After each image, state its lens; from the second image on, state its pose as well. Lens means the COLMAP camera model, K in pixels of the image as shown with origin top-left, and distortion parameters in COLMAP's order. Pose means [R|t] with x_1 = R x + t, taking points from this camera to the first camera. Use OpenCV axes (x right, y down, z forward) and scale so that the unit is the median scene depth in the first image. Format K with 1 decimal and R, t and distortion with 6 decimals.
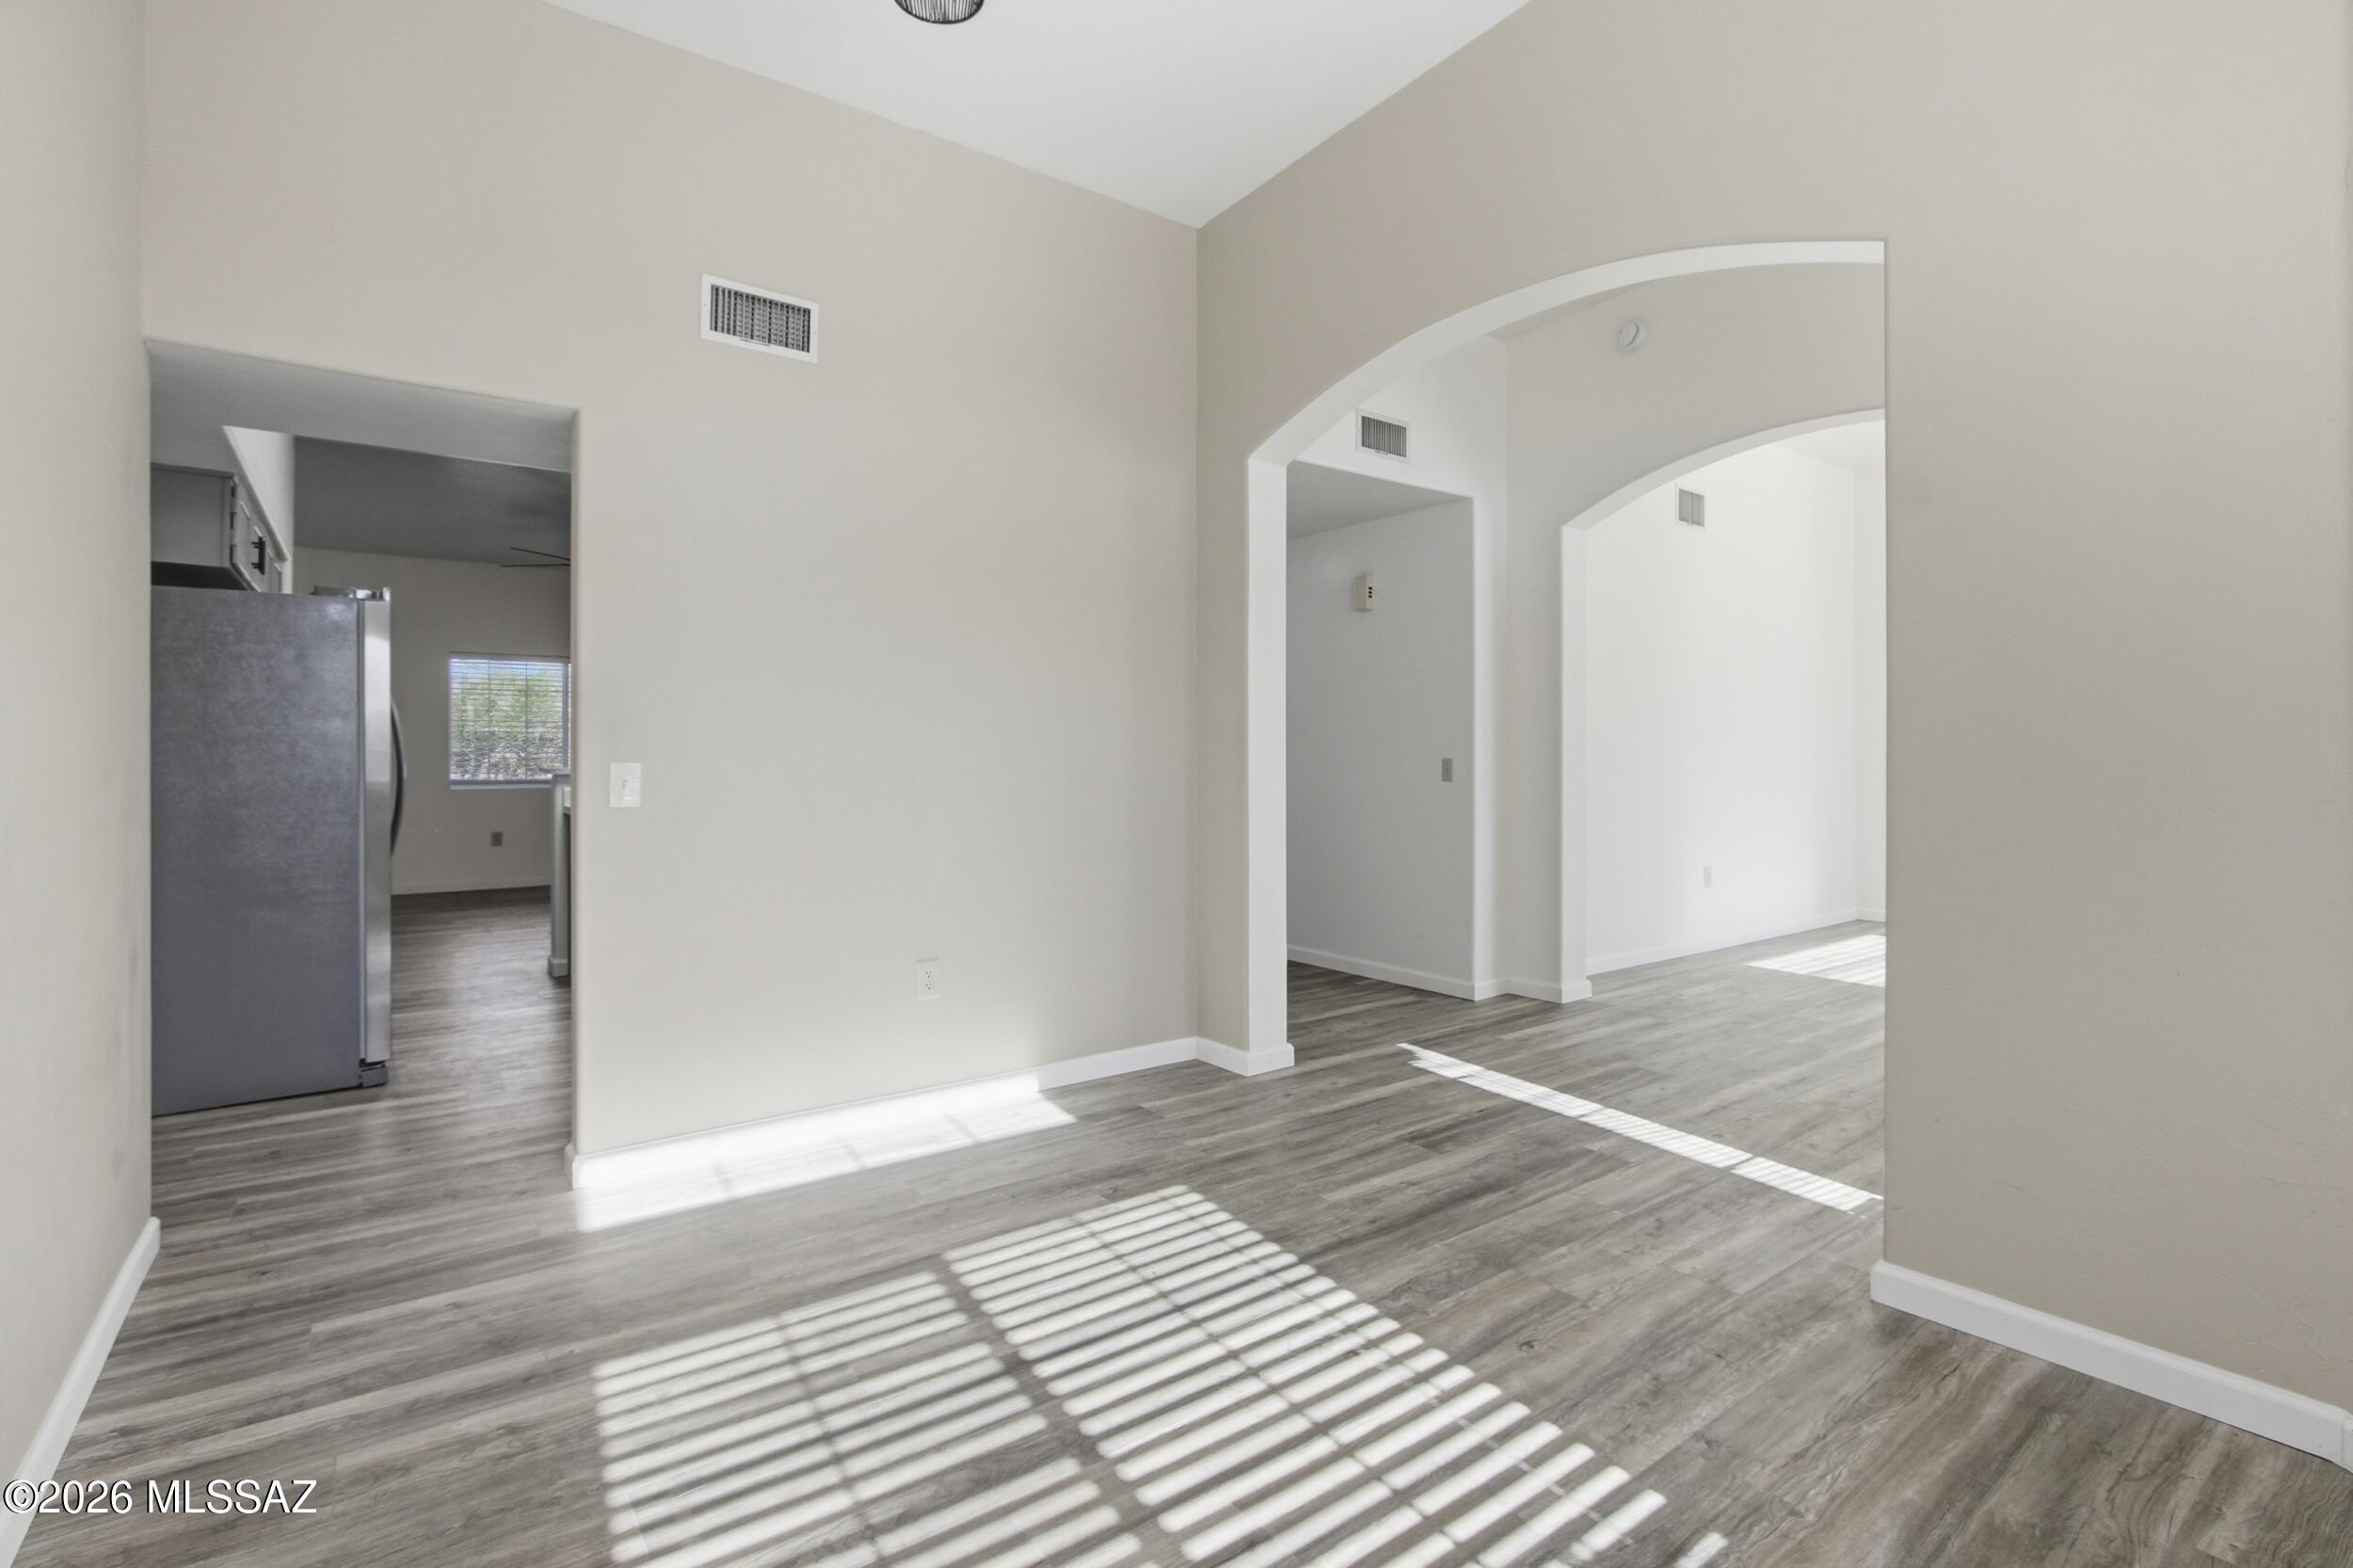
lens RADIAL K [[1087.9, 0, 1179.6], [0, 1087.9, 771.6], [0, 0, 1]] dist [-0.015948, 0.001003]
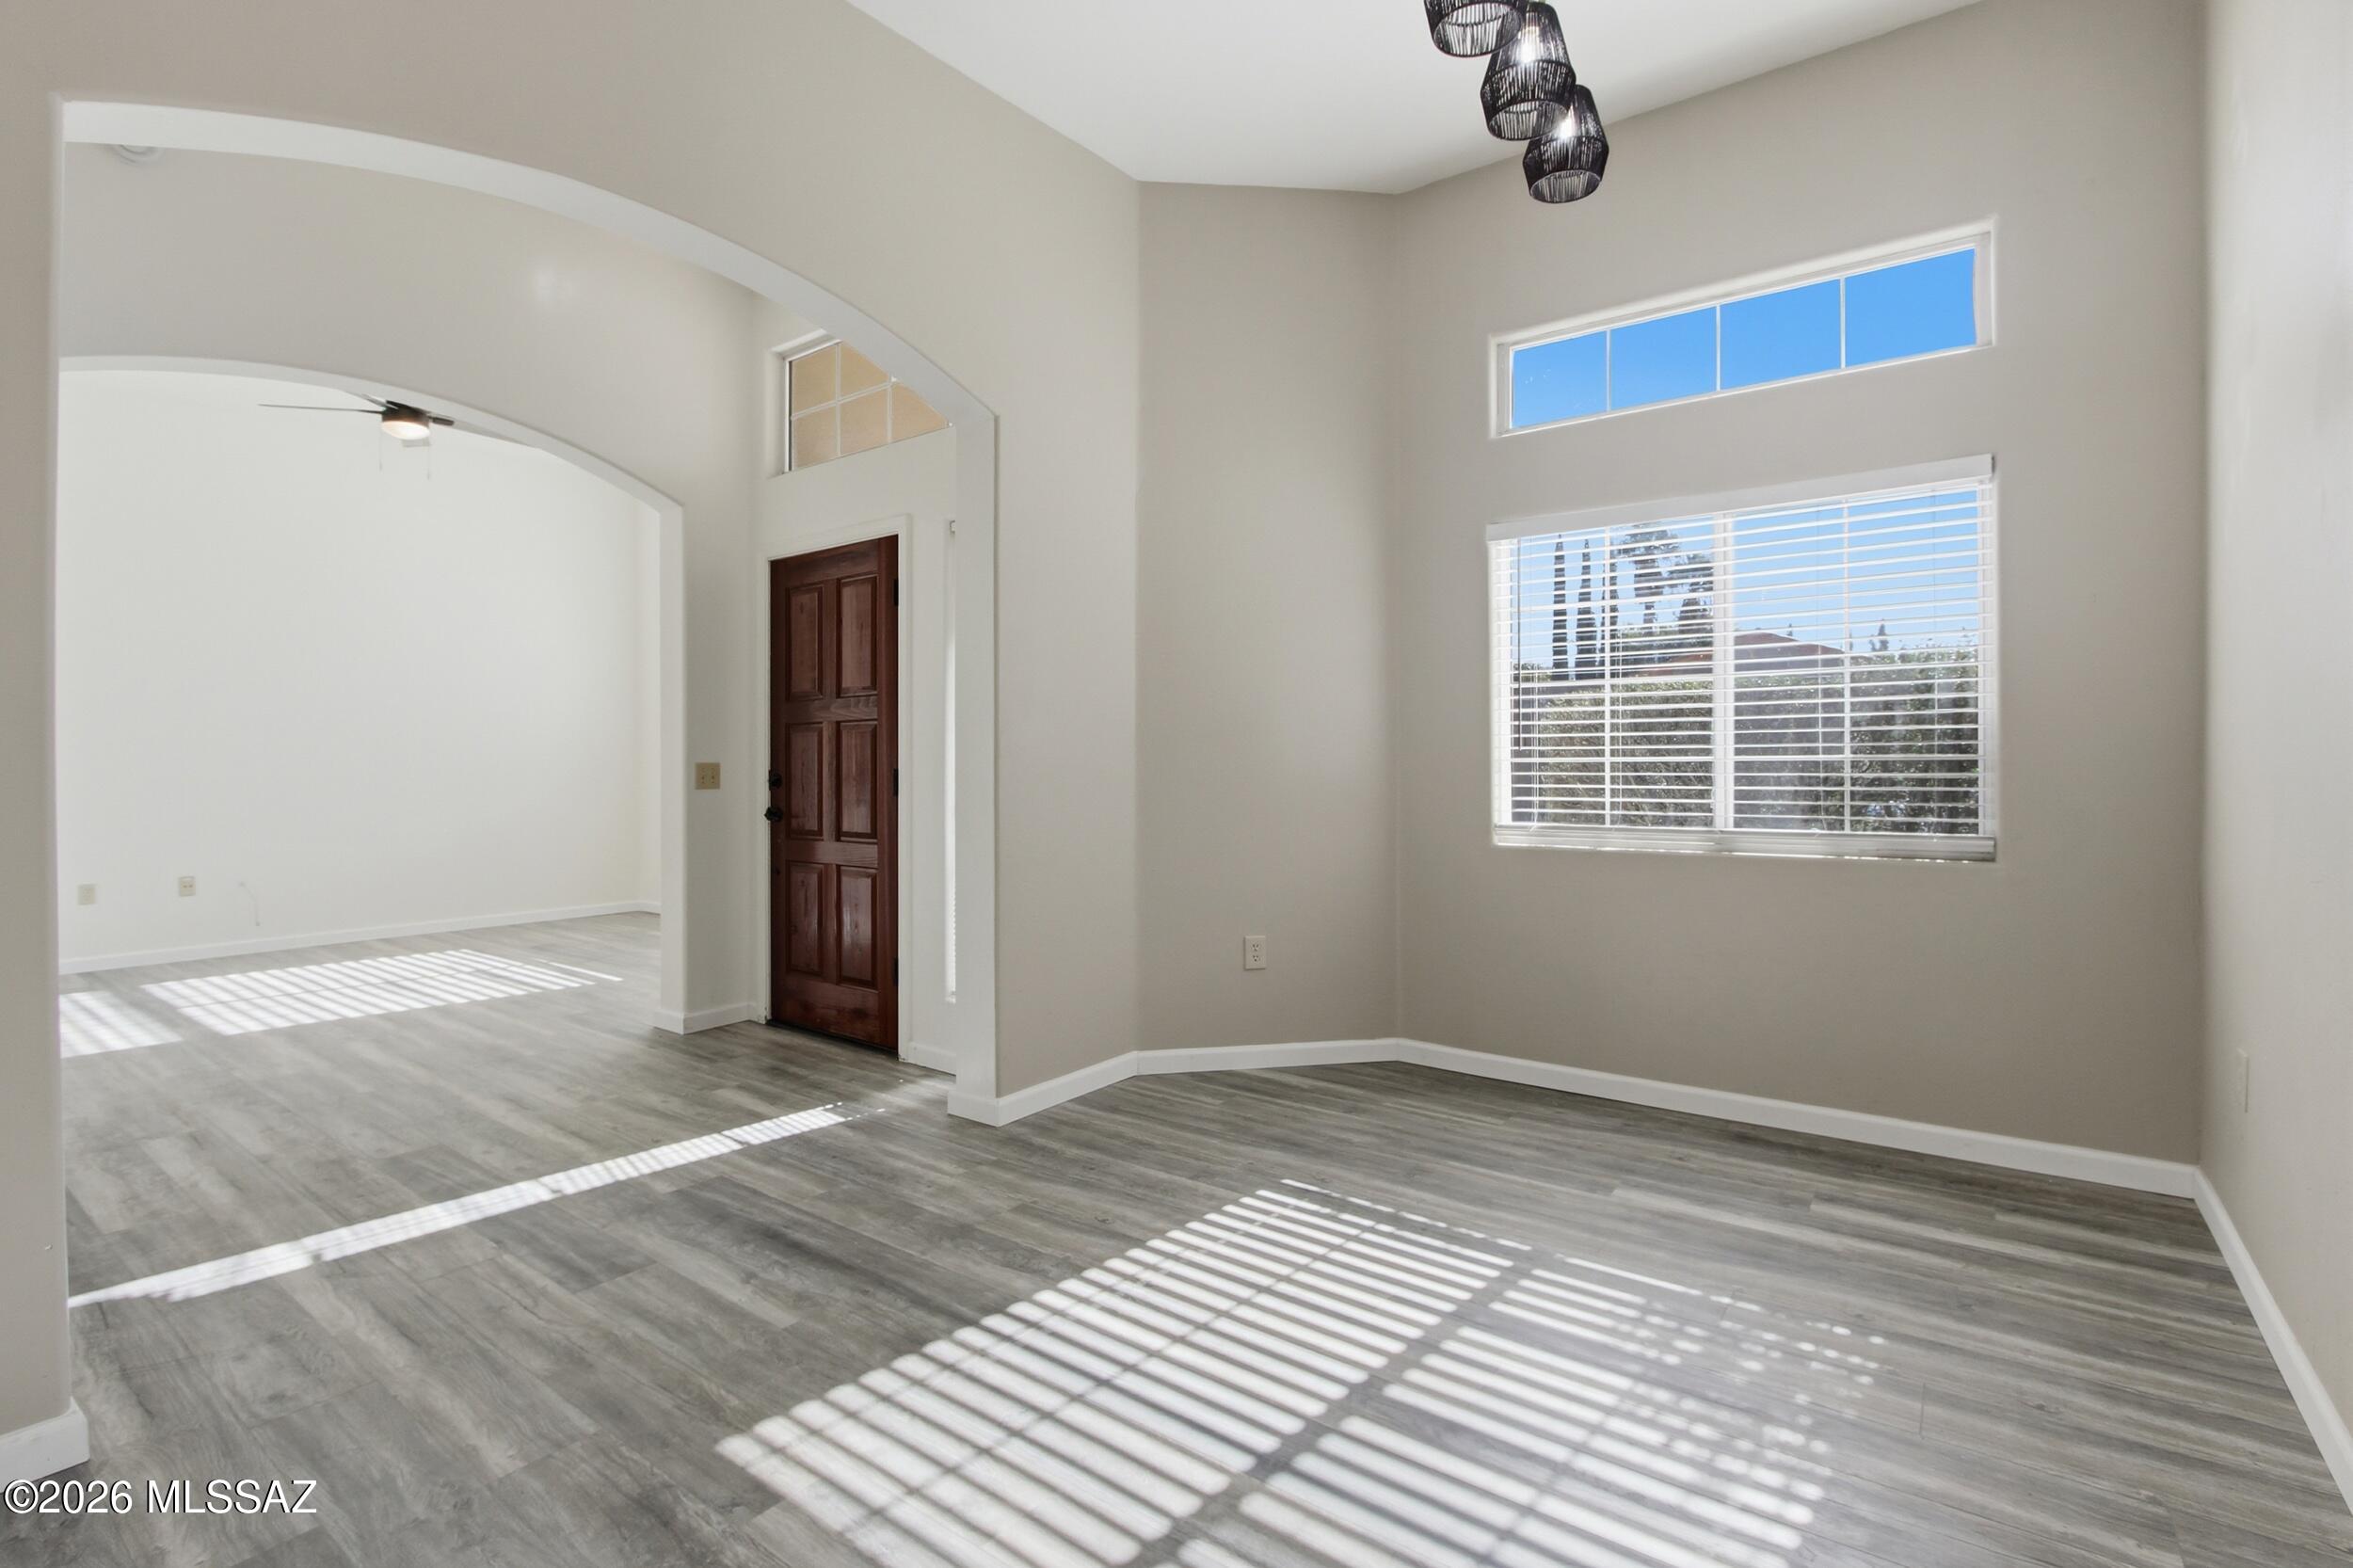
lens RADIAL K [[1087.9, 0, 1179.6], [0, 1087.9, 771.6], [0, 0, 1]] dist [-0.015948, 0.001003]
pose [[-0.288857, -0.007901, 0.957340, -0.796409], [0.015261, 0.999801, 0.012856, -0.014119], [-0.957251, 0.018324, -0.288679, 1.095917]]
